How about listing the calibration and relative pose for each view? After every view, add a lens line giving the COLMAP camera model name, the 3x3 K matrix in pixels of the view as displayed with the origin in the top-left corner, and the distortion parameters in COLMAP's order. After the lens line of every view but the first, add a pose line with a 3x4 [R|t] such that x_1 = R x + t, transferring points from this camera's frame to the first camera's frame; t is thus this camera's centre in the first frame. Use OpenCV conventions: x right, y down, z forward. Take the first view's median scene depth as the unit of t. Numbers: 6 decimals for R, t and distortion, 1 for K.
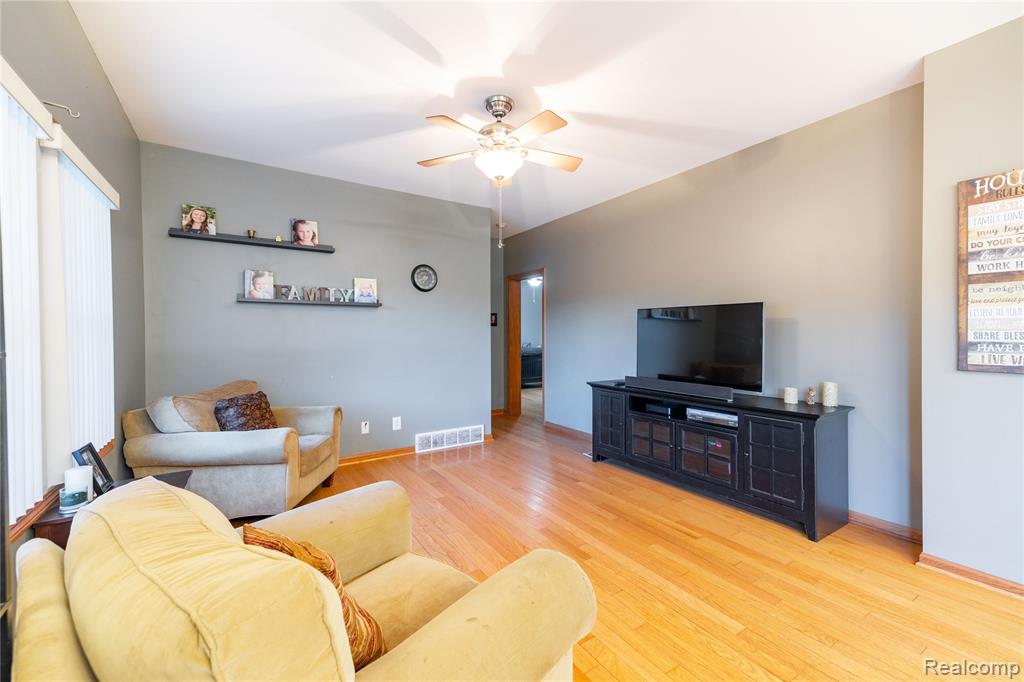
lens RADIAL K [[417.3, 0, 515.1], [0, 417.3, 341.7], [0, 0, 1]] dist [0.026120, -0.003195]
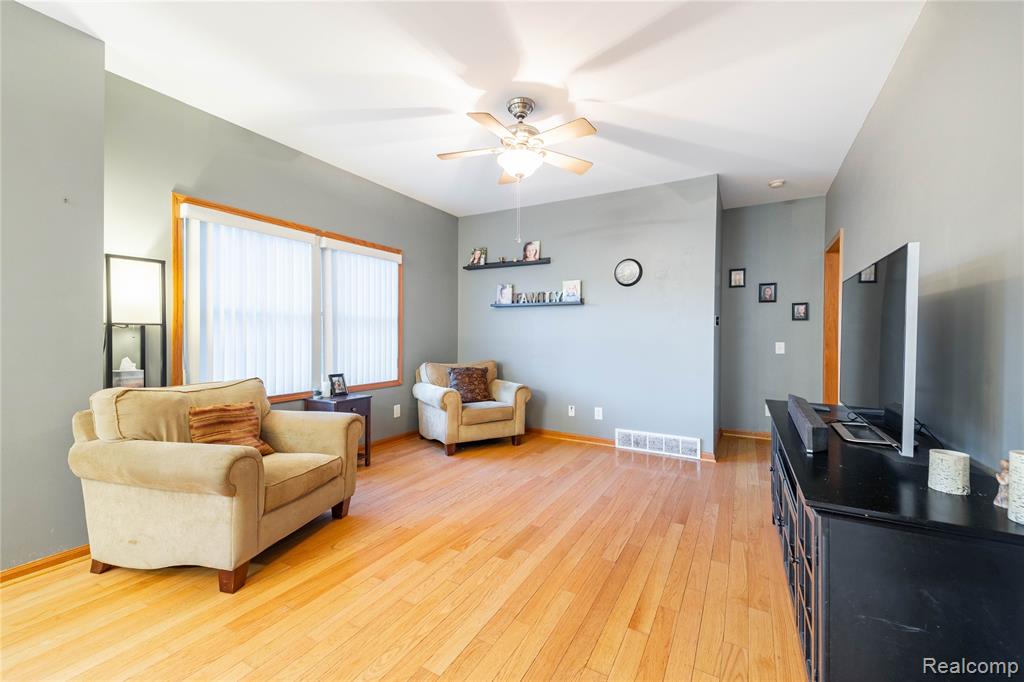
lens RADIAL K [[417.3, 0, 506.0], [0, 417.3, 341.2], [0, 0, 1]] dist [0.026120, -0.003195]
pose [[0.452605, 0.017133, -0.891546, 0.633066], [-0.027477, 0.999609, 0.005260, 0.015028], [0.891288, 0.022116, 0.452899, 0.356174]]
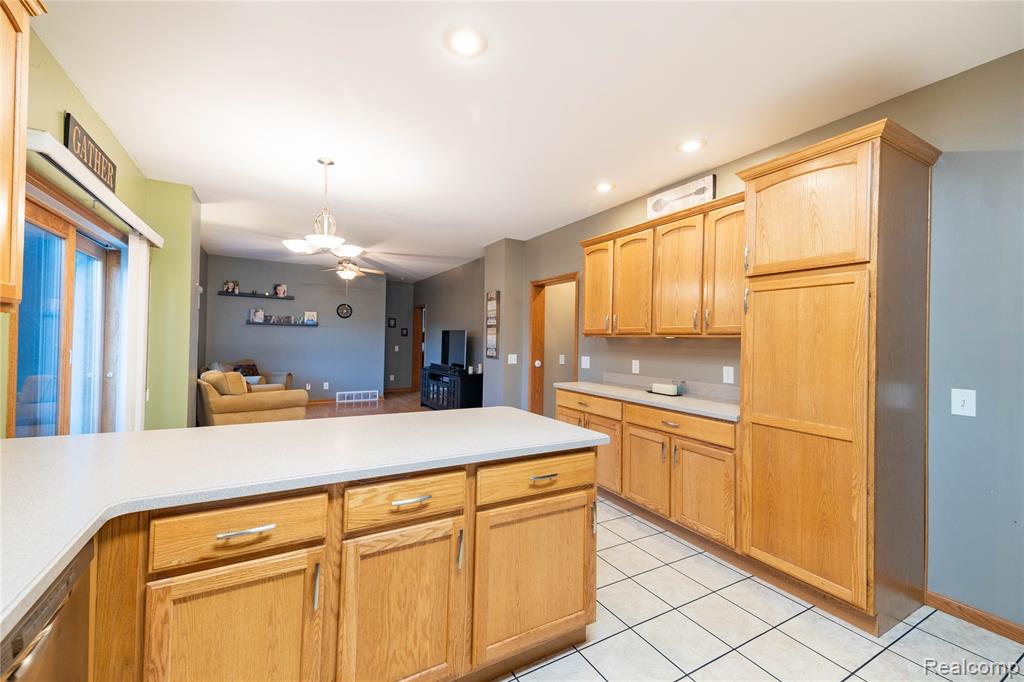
lens RADIAL K [[417.3, 0, 519.3], [0, 417.3, 340.2], [0, 0, 1]] dist [0.026120, -0.003195]
pose [[0.998522, 0.025107, -0.048206, 0.807919], [-0.026176, 0.999422, -0.021682, 0.002324], [0.047634, 0.022912, 0.998602, -1.044534]]
